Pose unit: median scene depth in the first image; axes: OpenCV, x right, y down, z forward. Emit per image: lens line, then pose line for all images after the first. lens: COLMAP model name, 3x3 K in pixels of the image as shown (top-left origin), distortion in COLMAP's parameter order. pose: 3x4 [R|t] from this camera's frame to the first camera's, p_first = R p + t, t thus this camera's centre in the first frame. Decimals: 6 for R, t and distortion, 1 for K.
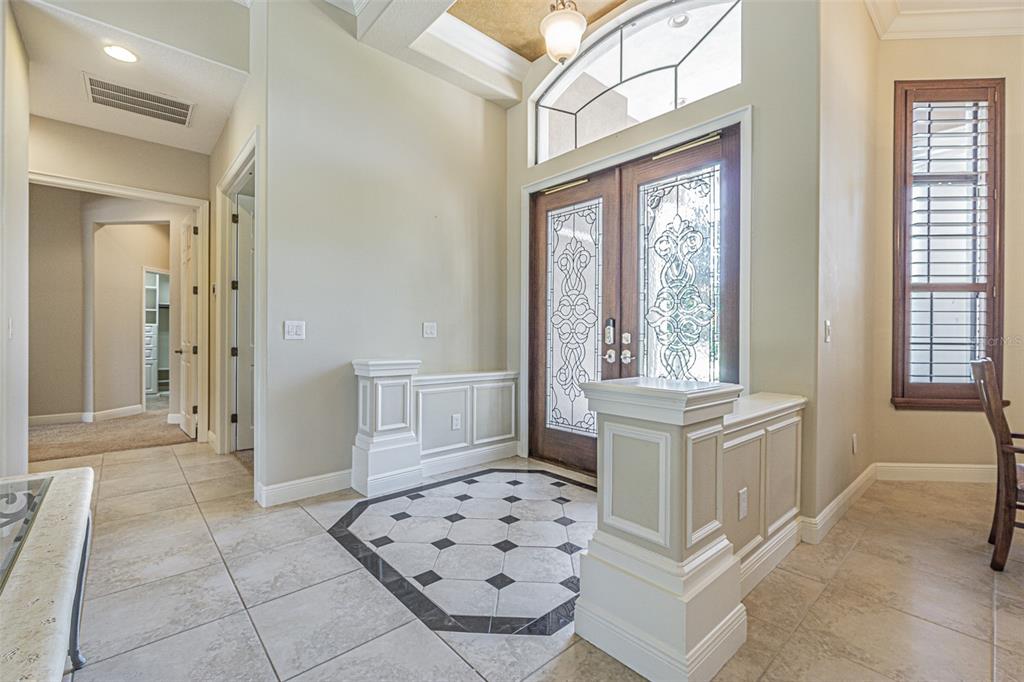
lens RADIAL K [[440.6, 0, 507.7], [0, 440.6, 335.2], [0, 0, 1]] dist [0.002200, 0.000386]
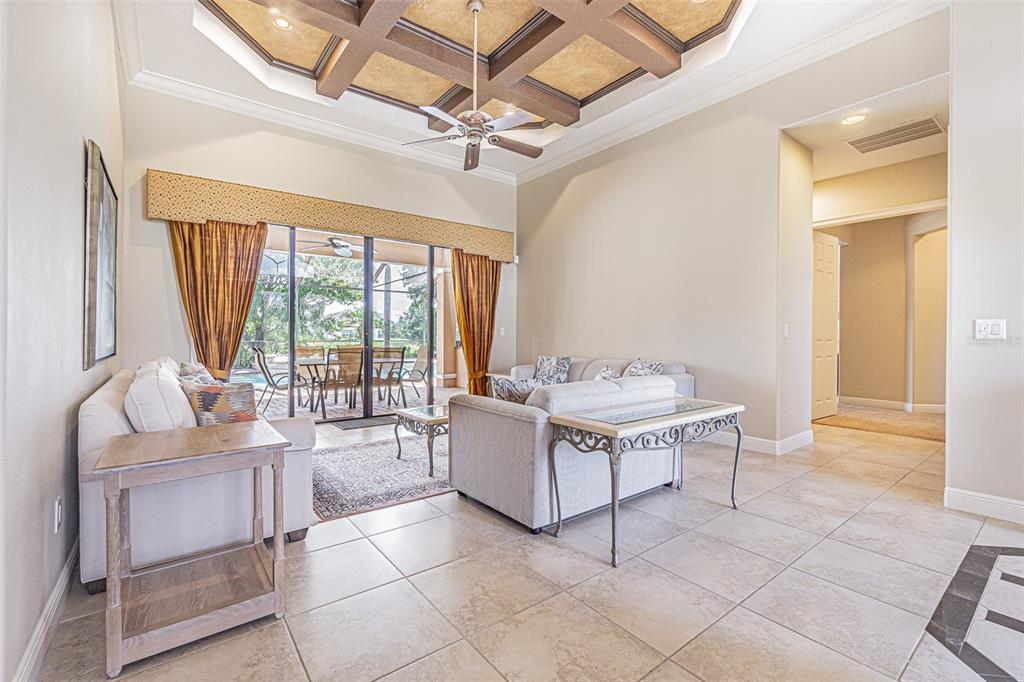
lens RADIAL K [[438.6, 0, 494.3], [0, 438.6, 332.4], [0, 0, 1]] dist [-0.001111, -0.000298]
pose [[-0.089855, -0.006598, -0.995933, 0.526761], [-0.001401, 0.999978, -0.006498, 0.002067], [0.995954, 0.000811, -0.089862, 0.067793]]
